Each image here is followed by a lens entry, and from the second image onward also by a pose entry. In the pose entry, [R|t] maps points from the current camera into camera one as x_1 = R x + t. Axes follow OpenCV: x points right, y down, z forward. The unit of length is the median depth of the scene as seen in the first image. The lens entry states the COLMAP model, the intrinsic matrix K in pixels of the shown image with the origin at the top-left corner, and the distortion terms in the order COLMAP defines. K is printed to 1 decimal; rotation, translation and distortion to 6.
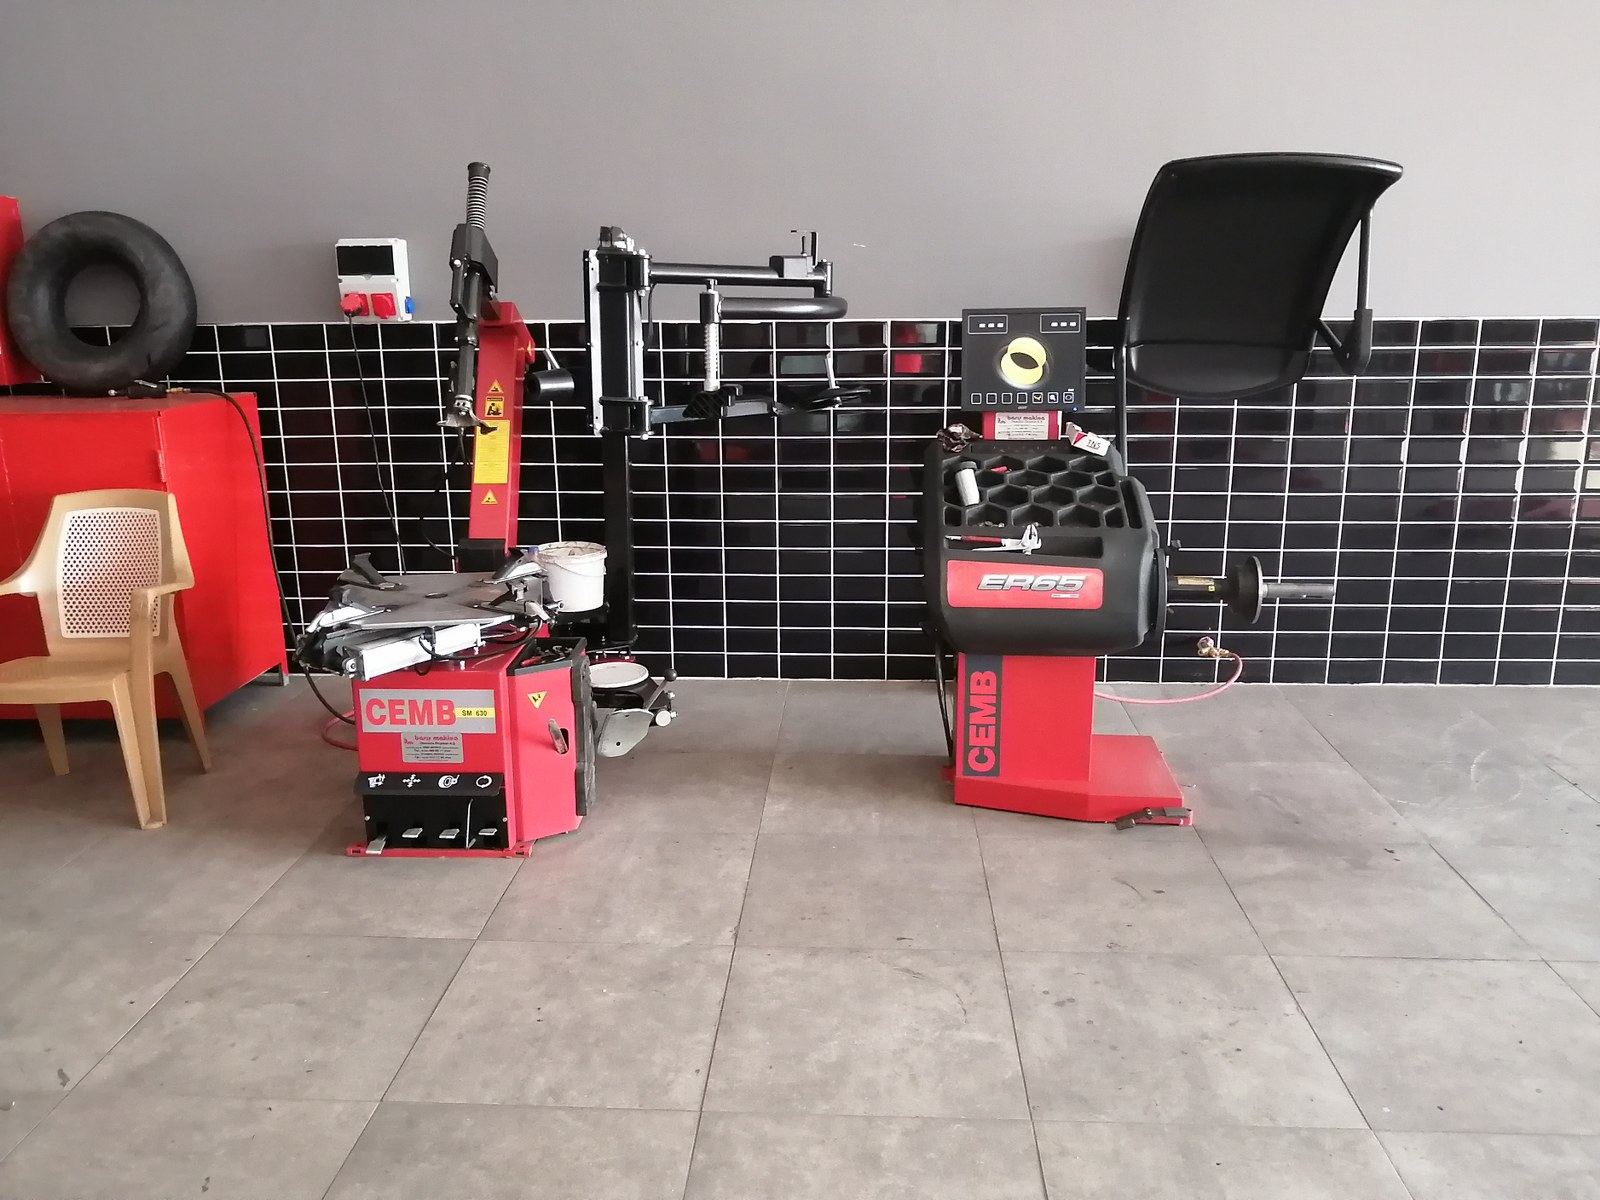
lens RADIAL K [[1236.2, 0, 803.5], [0, 1236.2, 629.5], [0, 0, 1]] dist [-0.006540, -0.002315]
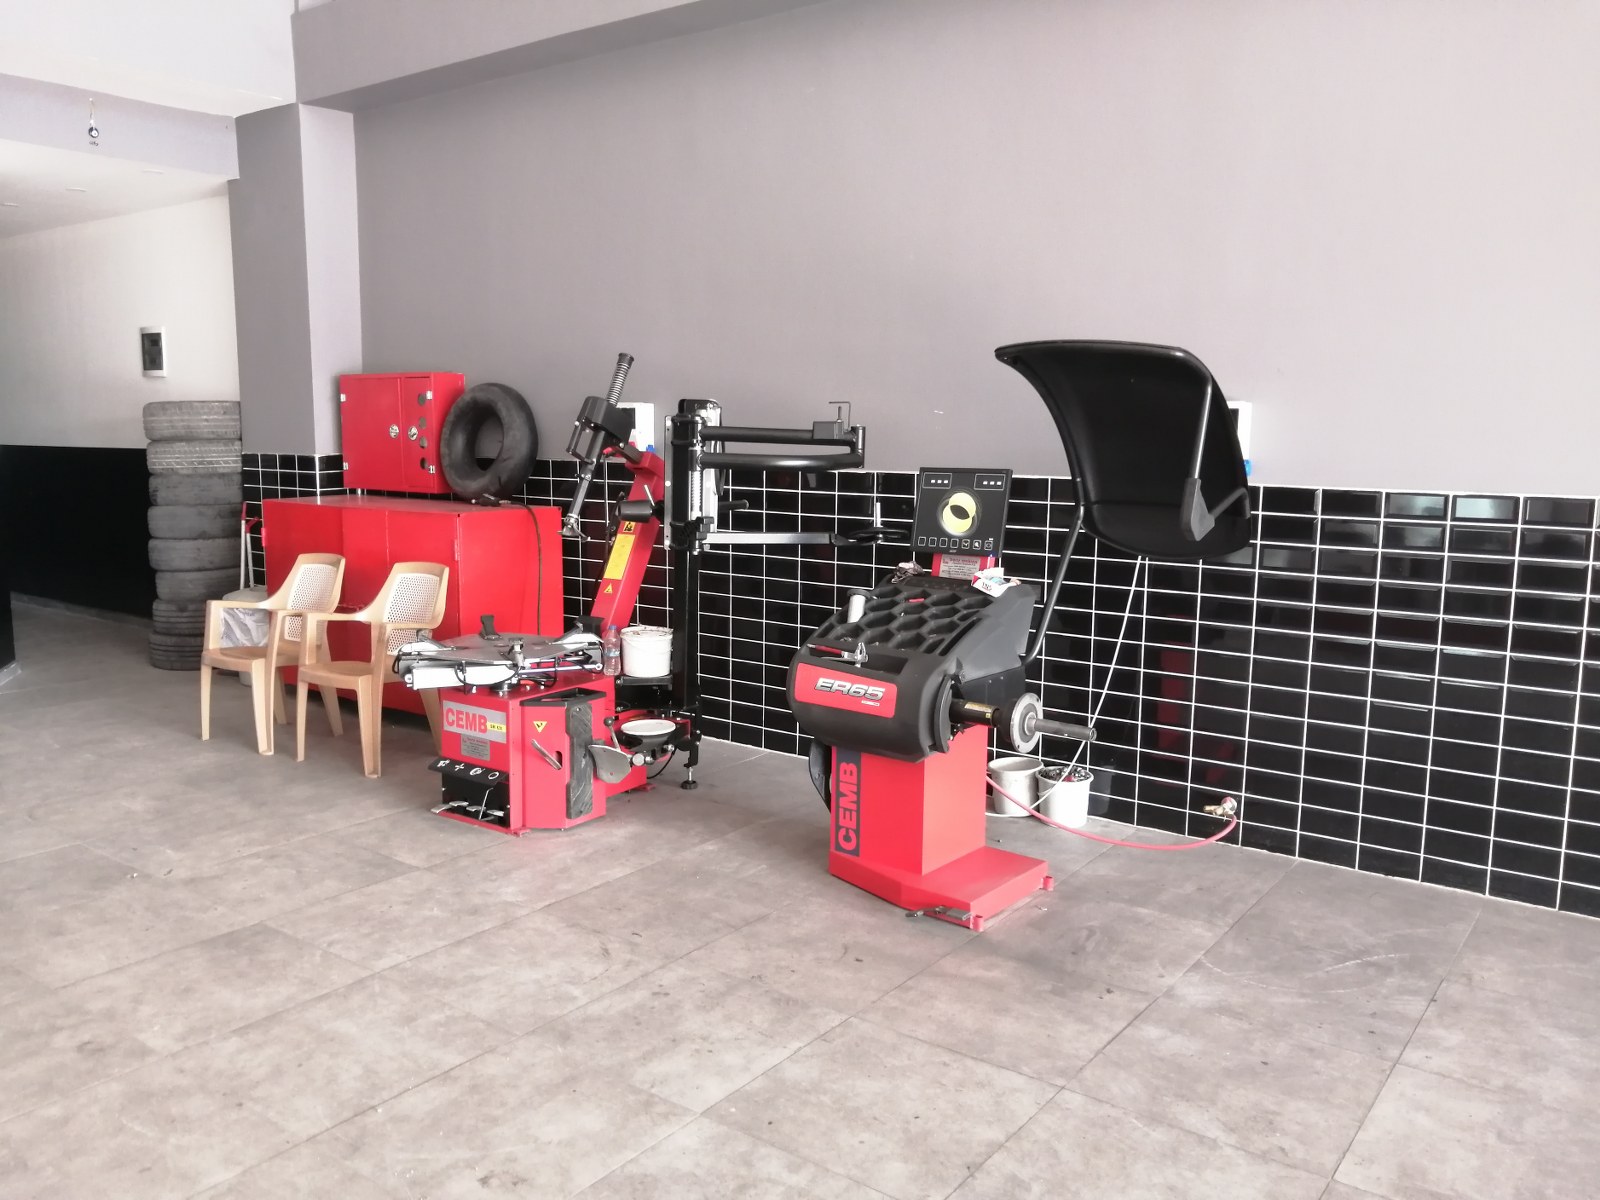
lens RADIAL K [[1236.2, 0, 803.5], [0, 1236.2, 629.5], [0, 0, 1]] dist [-0.006540, -0.002315]
pose [[0.839275, 0.104447, -0.533581, 0.780322], [-0.161461, 0.984982, -0.061158, -0.014801], [0.519180, 0.137481, 0.843535, -0.052106]]
